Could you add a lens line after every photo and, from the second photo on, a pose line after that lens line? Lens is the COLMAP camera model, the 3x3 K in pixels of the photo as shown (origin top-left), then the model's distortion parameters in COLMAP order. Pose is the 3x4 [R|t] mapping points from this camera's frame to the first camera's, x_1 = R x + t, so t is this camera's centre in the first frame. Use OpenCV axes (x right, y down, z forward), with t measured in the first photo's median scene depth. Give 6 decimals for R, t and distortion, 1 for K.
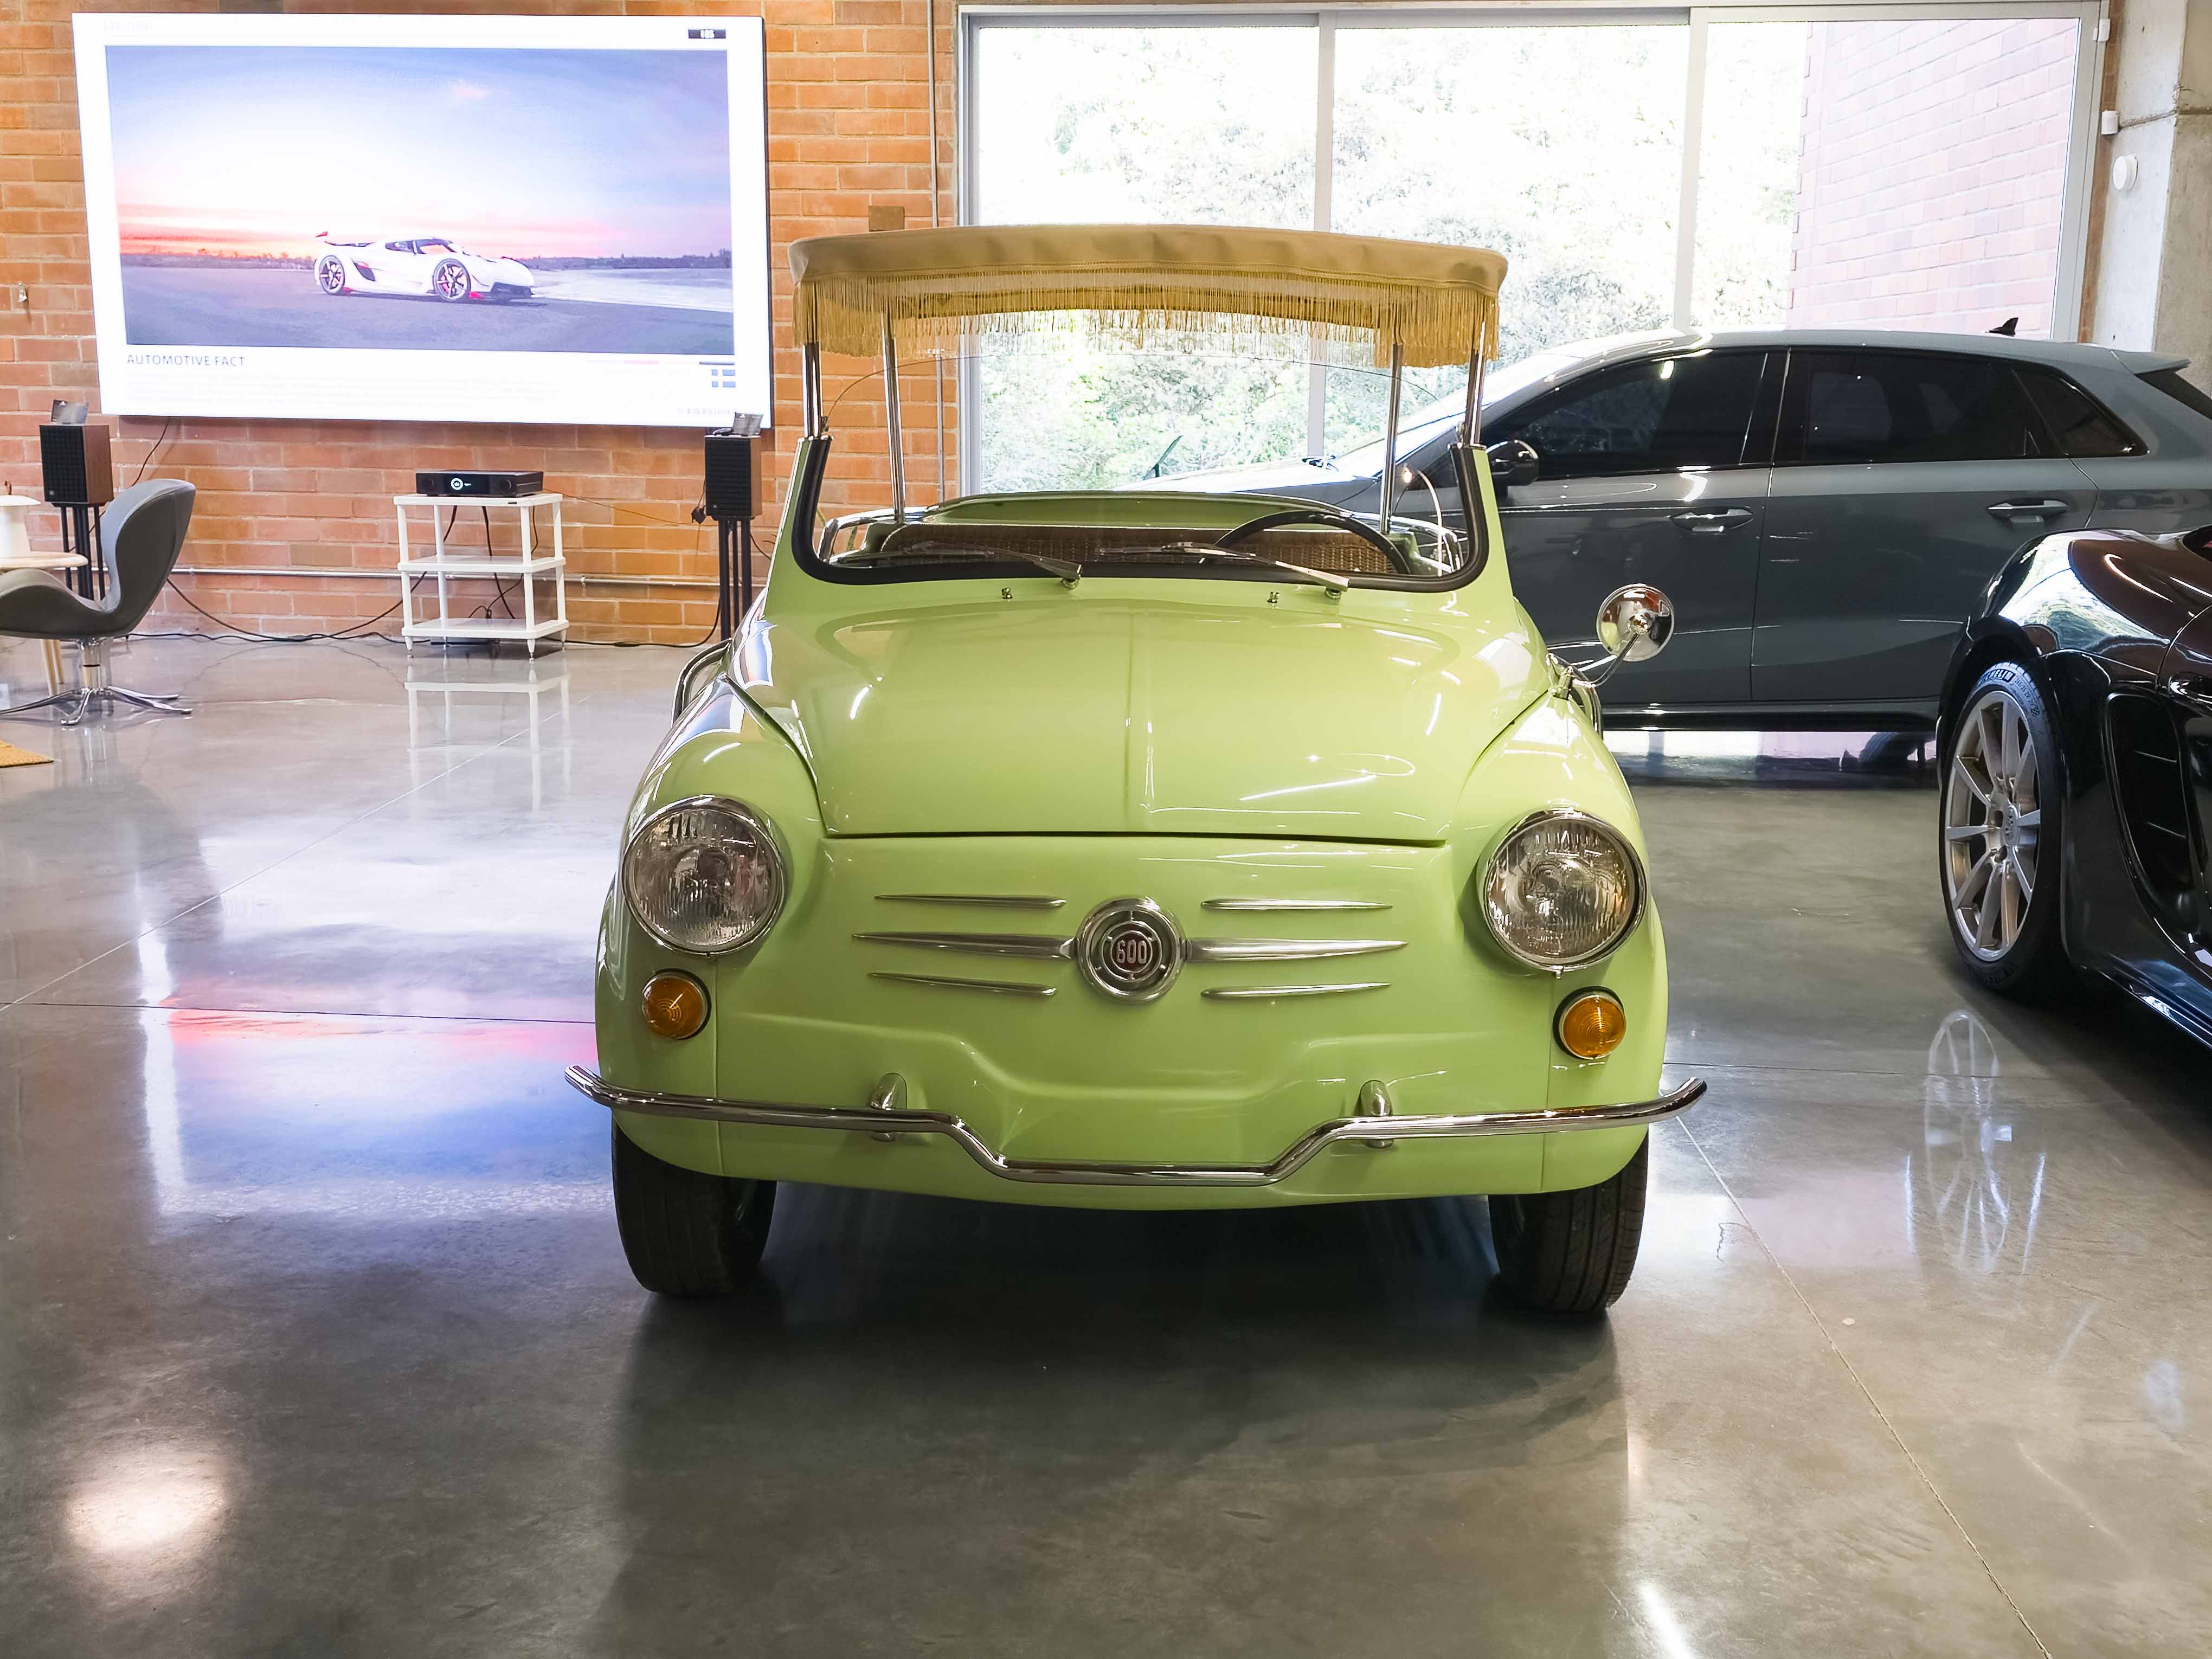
lens RADIAL K [[2425.5, 0, 1105.2], [0, 2425.5, 829.6], [0, 0, 1]] dist [0.070185, 0.000000]
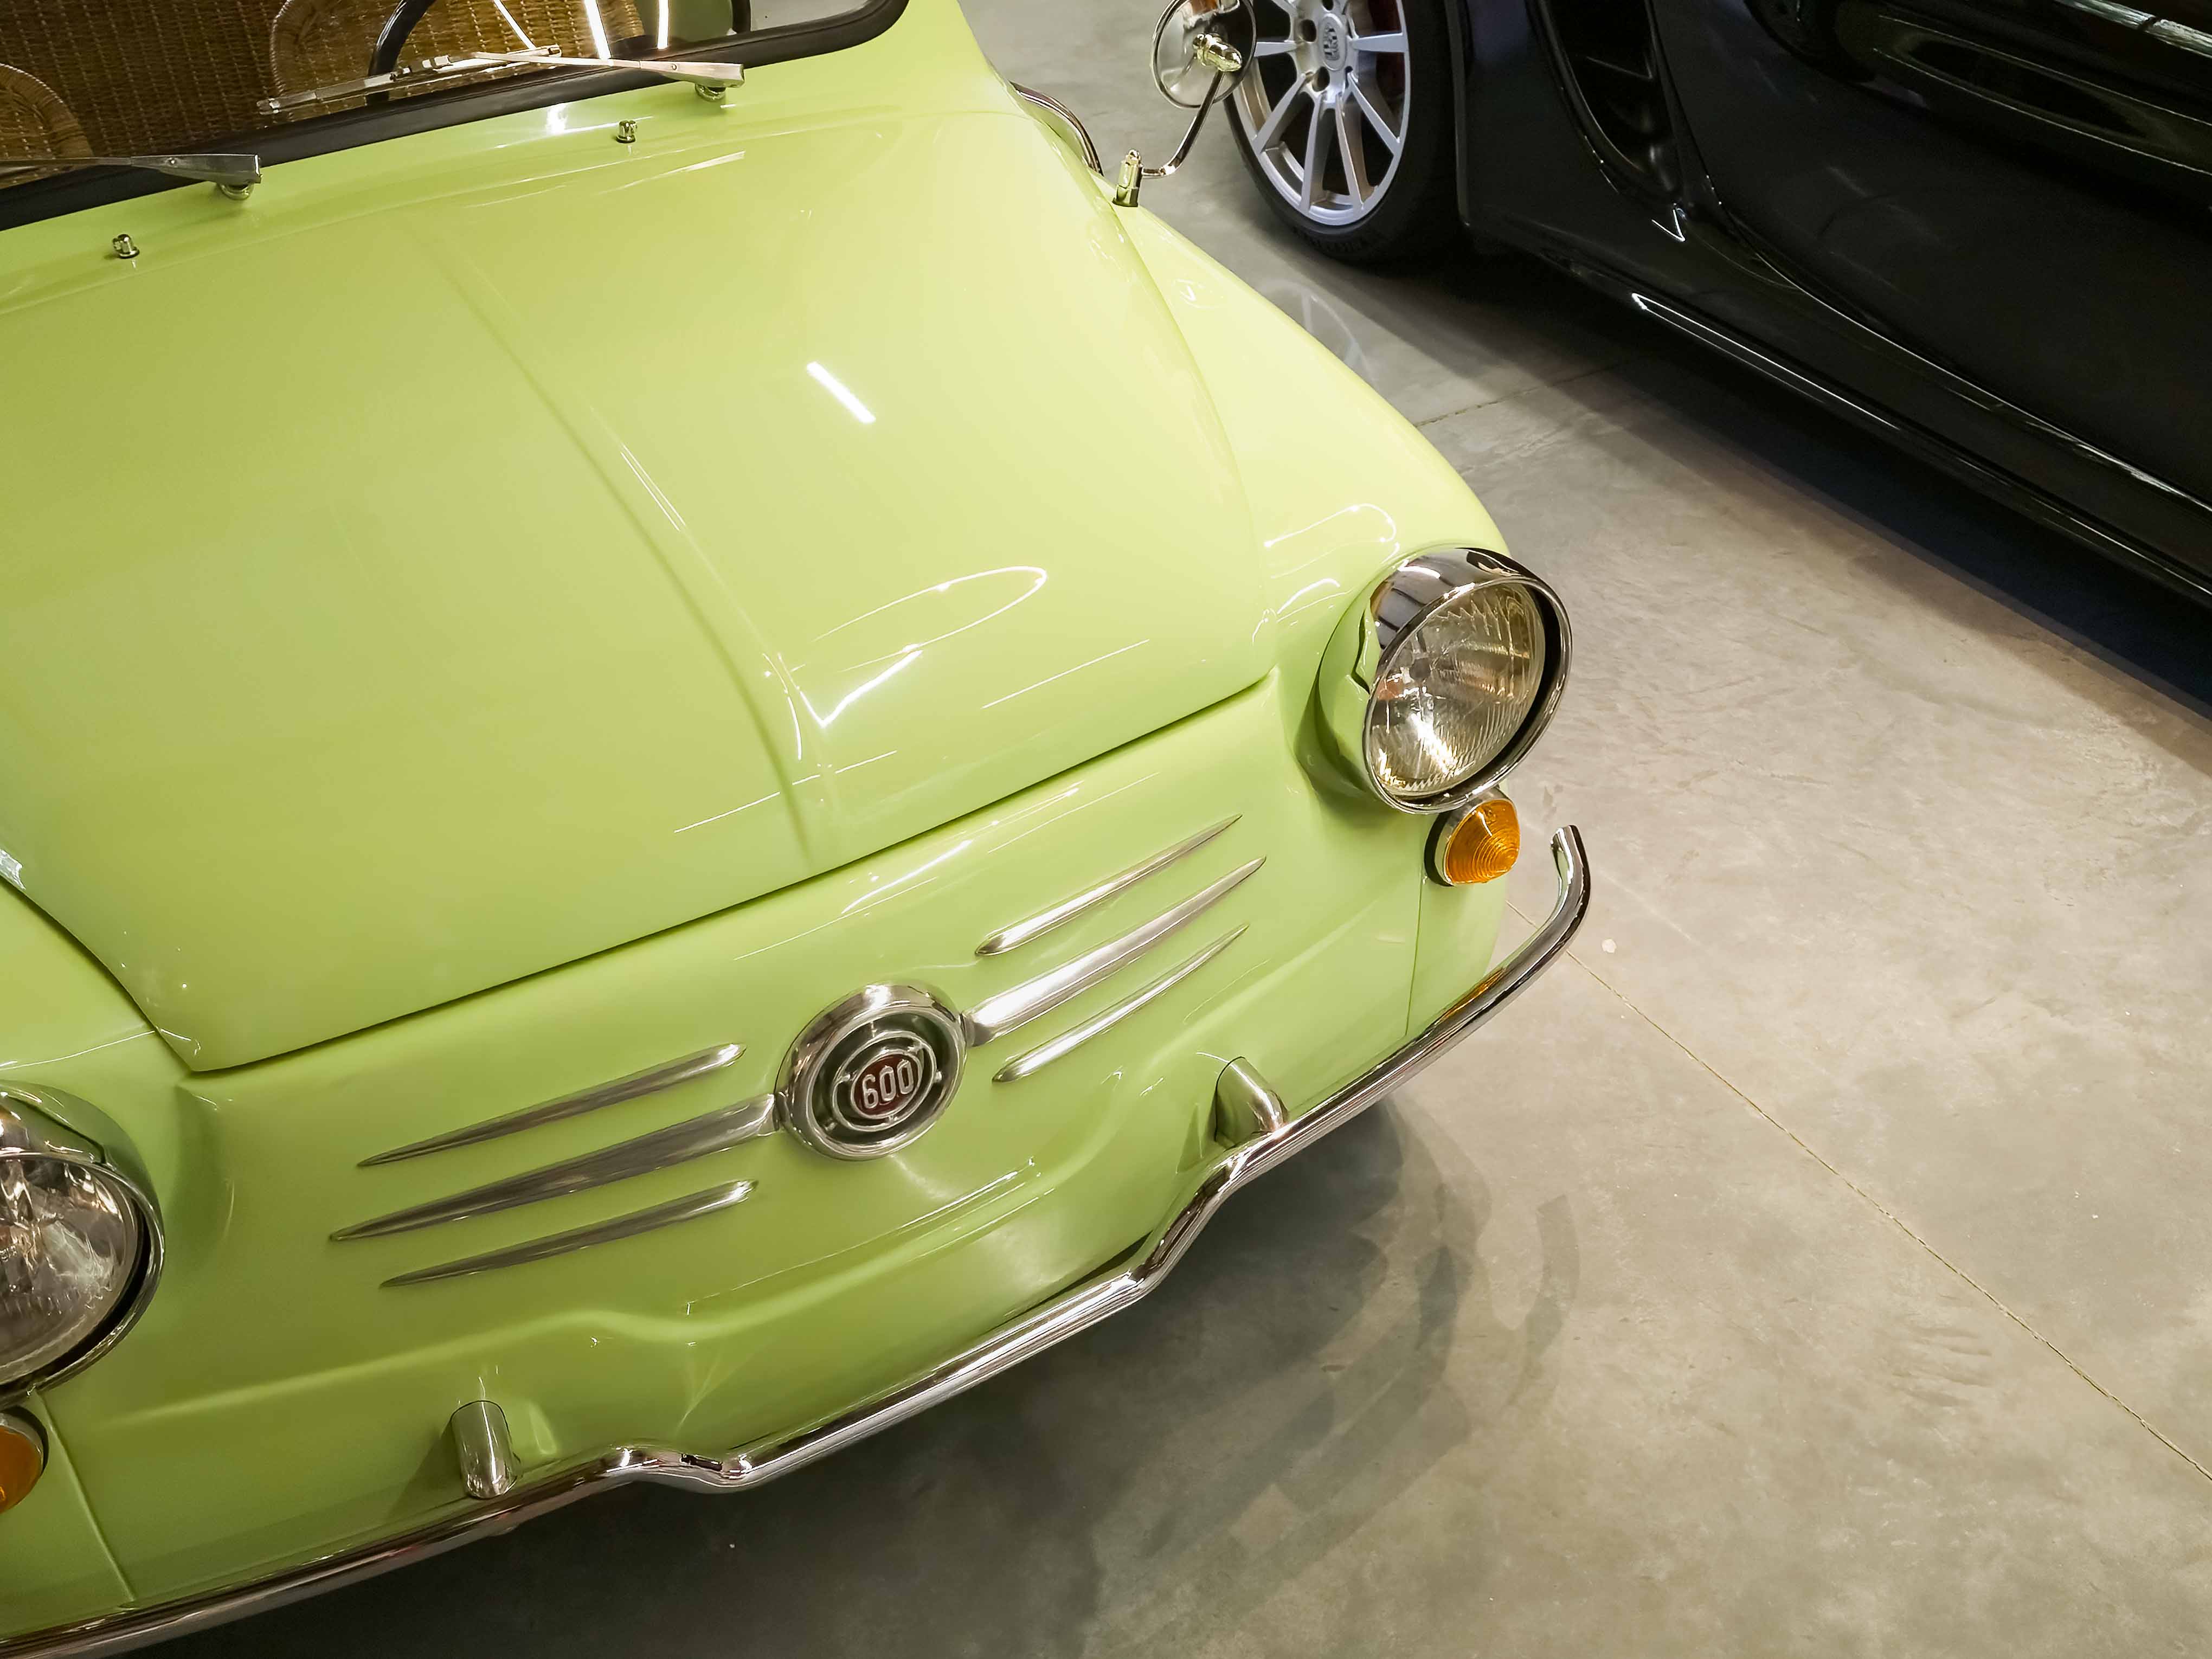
lens RADIAL K [[2425.5, 0, 1109.0], [0, 2425.5, 828.2], [0, 0, 1]] dist [0.070185, 0.000000]
pose [[0.844870, -0.355354, 0.399898, -0.129495], [0.156666, 0.879088, 0.450178, -0.212561], [-0.511518, -0.317692, 0.798387, 0.510012]]
